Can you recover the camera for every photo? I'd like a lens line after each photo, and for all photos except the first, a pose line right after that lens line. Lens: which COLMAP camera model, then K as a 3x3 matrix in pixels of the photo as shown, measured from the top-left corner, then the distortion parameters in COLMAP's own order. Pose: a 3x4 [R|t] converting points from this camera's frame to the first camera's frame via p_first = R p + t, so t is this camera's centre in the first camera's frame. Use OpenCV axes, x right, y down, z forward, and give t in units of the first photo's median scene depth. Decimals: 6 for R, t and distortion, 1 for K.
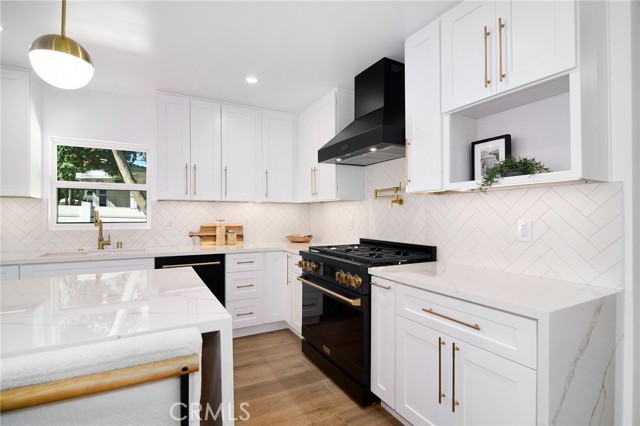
lens RADIAL K [[312.2, 0, 321.9], [0, 312.2, 216.1], [0, 0, 1]] dist [-0.017465, -0.002765]
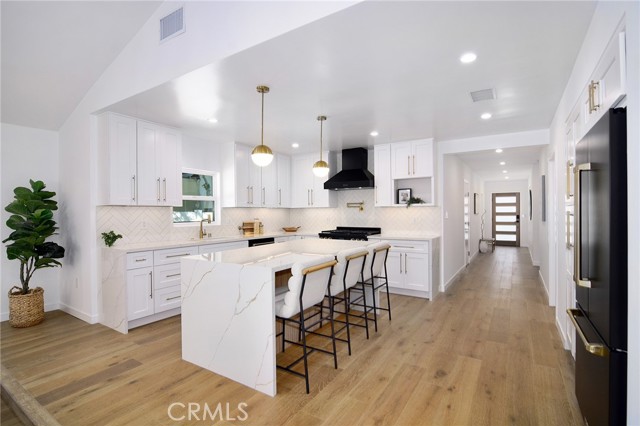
lens RADIAL K [[312.2, 0, 324.1], [0, 312.2, 215.0], [0, 0, 1]] dist [-0.017465, -0.002765]
pose [[0.869035, -0.011073, 0.494627, -1.090535], [0.007697, 0.999931, 0.008863, -0.026200], [-0.494691, -0.003895, 0.869060, -0.812915]]
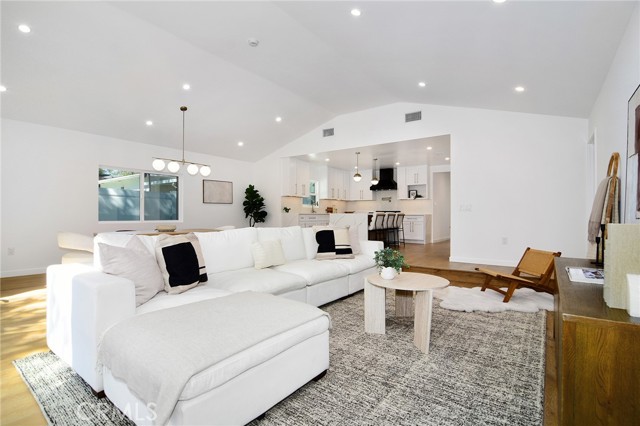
lens RADIAL K [[312.2, 0, 330.3], [0, 312.2, 208.5], [0, 0, 1]] dist [-0.017465, -0.002765]
pose [[0.886982, 0.009554, 0.461705, -2.339815], [-0.001863, 0.999852, -0.017110, 0.122705], [-0.461800, 0.014316, 0.886869, -2.277463]]
